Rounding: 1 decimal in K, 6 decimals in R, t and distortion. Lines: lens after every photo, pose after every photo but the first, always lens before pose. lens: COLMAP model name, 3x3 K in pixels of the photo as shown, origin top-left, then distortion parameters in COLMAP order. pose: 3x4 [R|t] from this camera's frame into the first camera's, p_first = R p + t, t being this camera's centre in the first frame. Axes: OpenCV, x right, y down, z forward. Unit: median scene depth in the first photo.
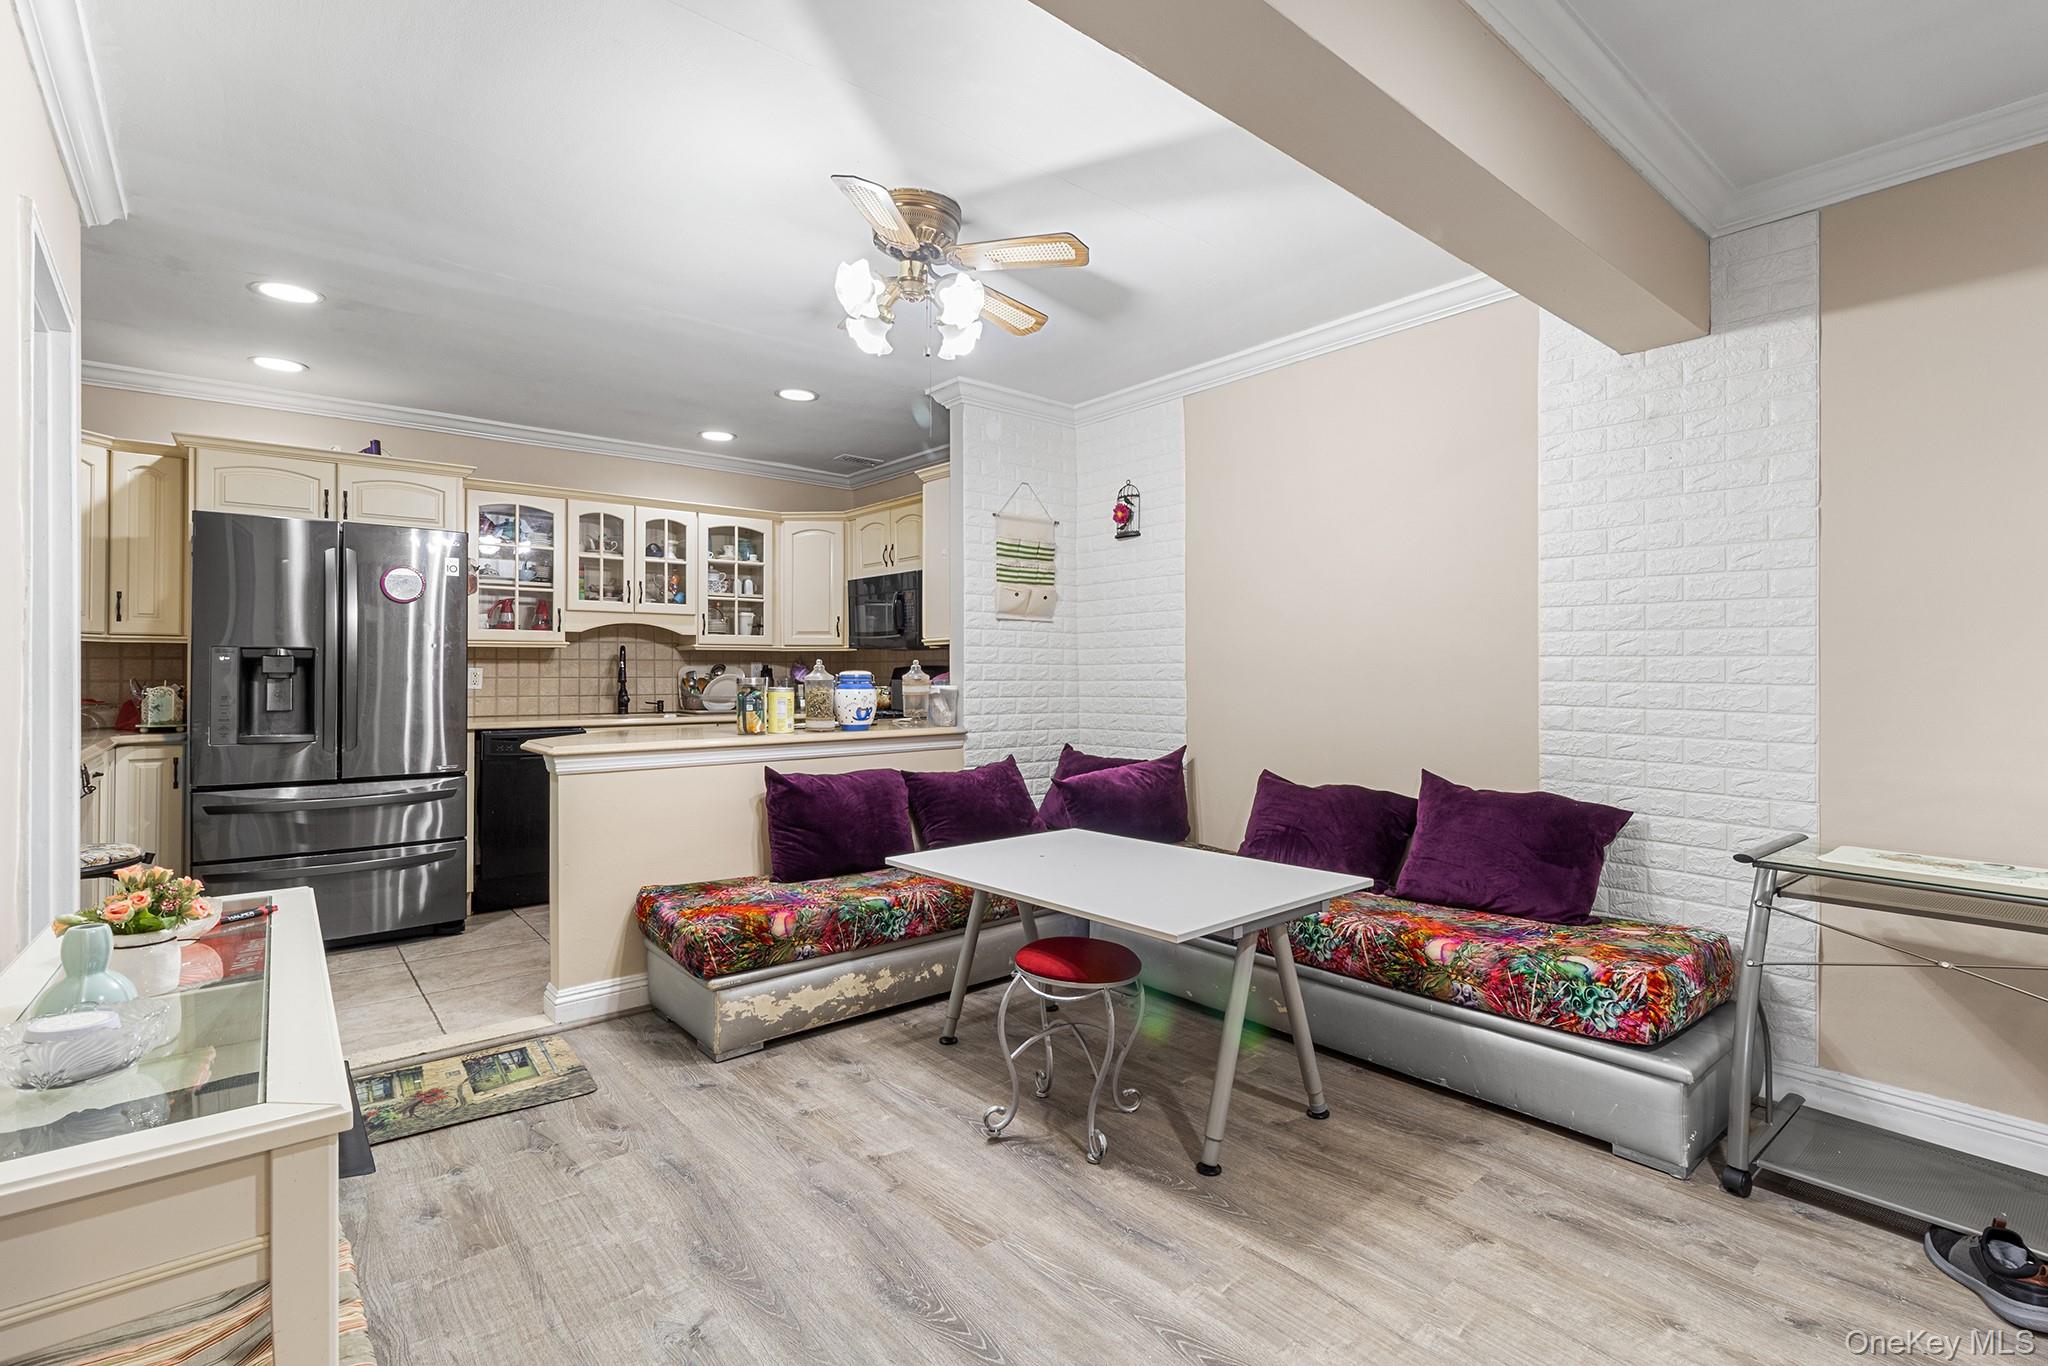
lens RADIAL K [[961.7, 0, 1019.7], [0, 961.7, 669.9], [0, 0, 1]] dist [0.002225, 0.001607]
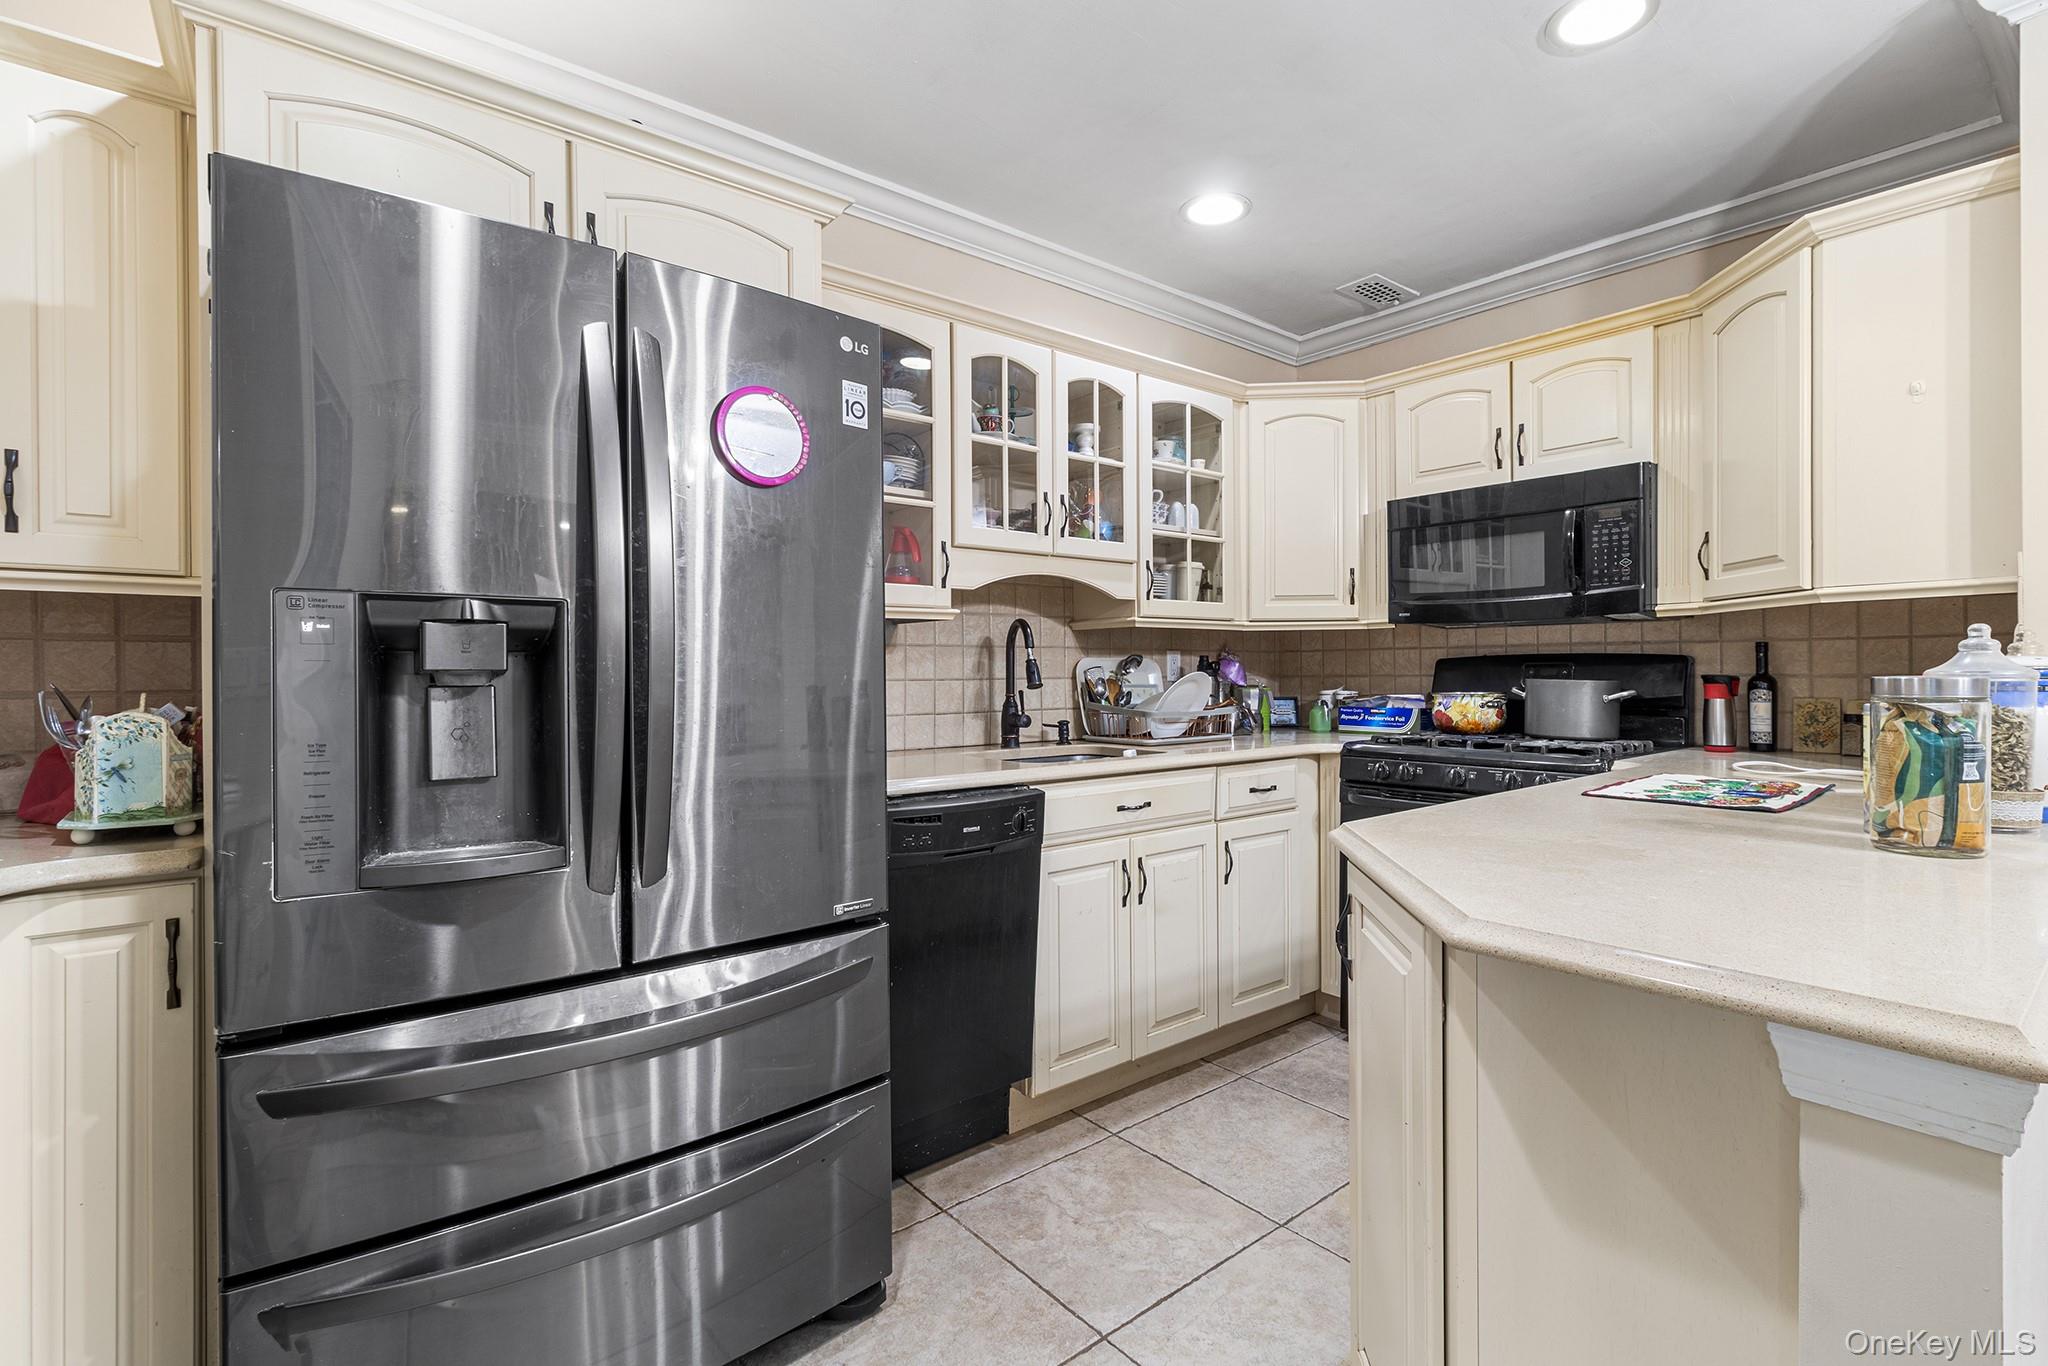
lens RADIAL K [[961.7, 0, 1032.4], [0, 961.7, 679.2], [0, 0, 1]] dist [0.002225, 0.001607]
pose [[0.999955, -0.008446, -0.004425, -0.427236], [0.008484, 0.999925, 0.008821, 0.003664], [0.004350, -0.008859, 0.999951, 0.496345]]
